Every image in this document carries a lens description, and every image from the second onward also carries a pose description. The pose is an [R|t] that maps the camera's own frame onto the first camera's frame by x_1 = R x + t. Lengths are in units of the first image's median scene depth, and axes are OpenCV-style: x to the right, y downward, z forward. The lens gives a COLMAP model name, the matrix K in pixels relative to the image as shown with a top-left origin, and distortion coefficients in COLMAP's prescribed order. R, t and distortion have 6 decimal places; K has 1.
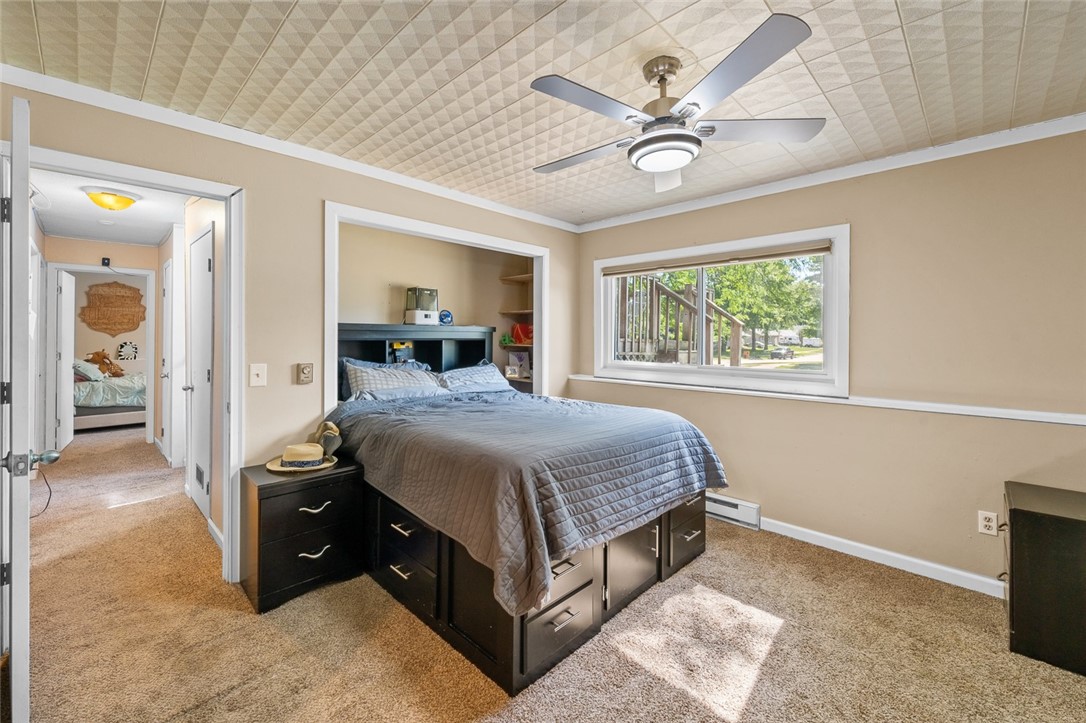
lens RADIAL K [[446.8, 0, 544.8], [0, 446.8, 330.5], [0, 0, 1]] dist [-0.002035, -0.000436]
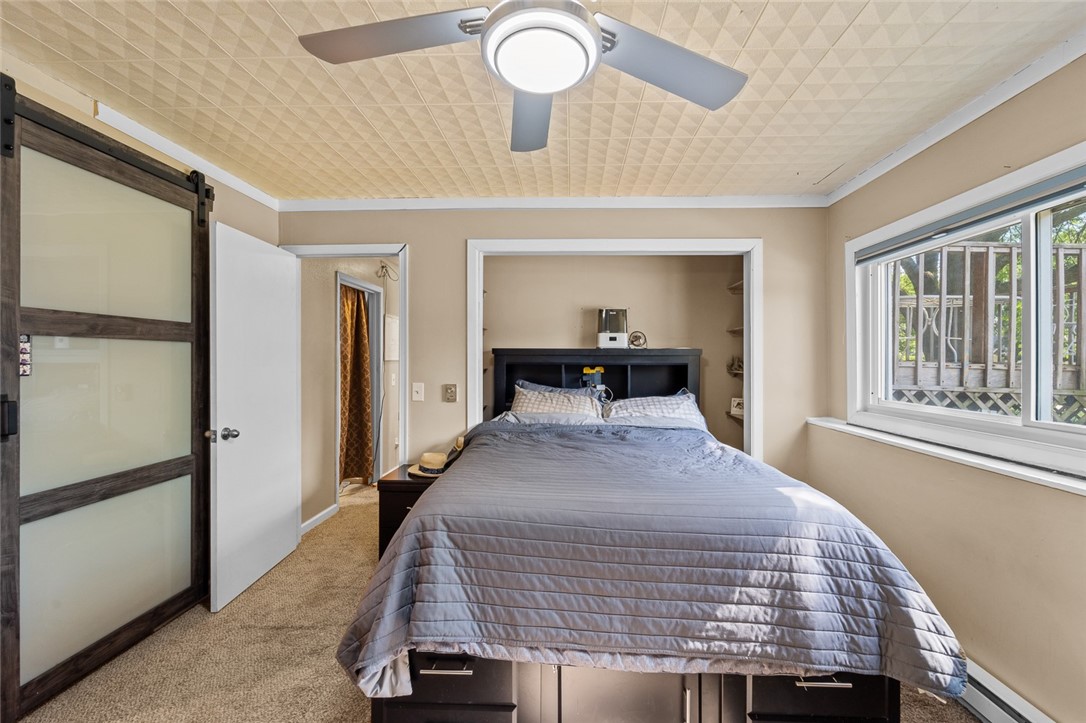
lens RADIAL K [[441.0, 0, 543.7], [0, 441.0, 354.9], [0, 0, 1]] dist [0.000756, -0.000197]
pose [[0.672261, -0.011337, -0.740228, 0.332182], [0.010898, 0.999926, -0.005417, 0.004915], [0.740234, -0.004425, 0.672334, 0.289054]]
